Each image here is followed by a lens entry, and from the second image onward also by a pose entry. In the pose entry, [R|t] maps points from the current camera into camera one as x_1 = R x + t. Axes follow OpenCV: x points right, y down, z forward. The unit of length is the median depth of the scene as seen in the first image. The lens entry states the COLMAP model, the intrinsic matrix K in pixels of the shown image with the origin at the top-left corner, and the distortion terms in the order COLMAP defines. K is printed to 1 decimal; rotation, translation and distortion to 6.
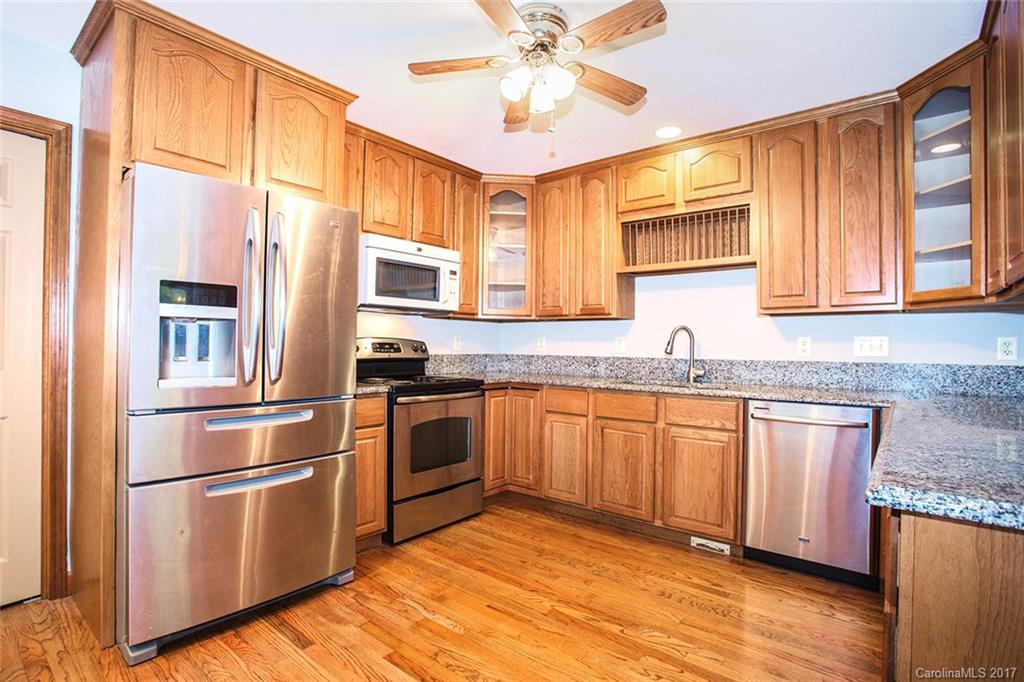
lens RADIAL K [[501.5, 0, 508.9], [0, 501.5, 341.6], [0, 0, 1]] dist [-0.075586, 0.029626]
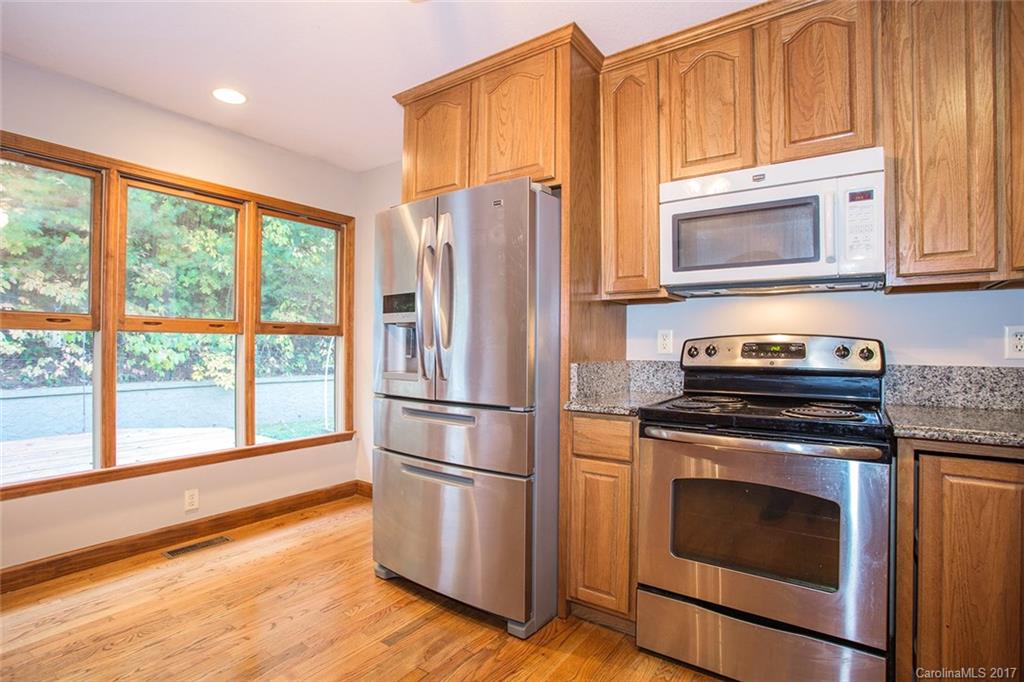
lens RADIAL K [[501.5, 0, 508.9], [0, 501.5, 341.6], [0, 0, 1]] dist [-0.075586, 0.029626]
pose [[0.067250, -0.011972, -0.997664, 0.208399], [0.004481, 0.999922, -0.011697, 0.004341], [0.997726, -0.003684, 0.067298, 0.397948]]
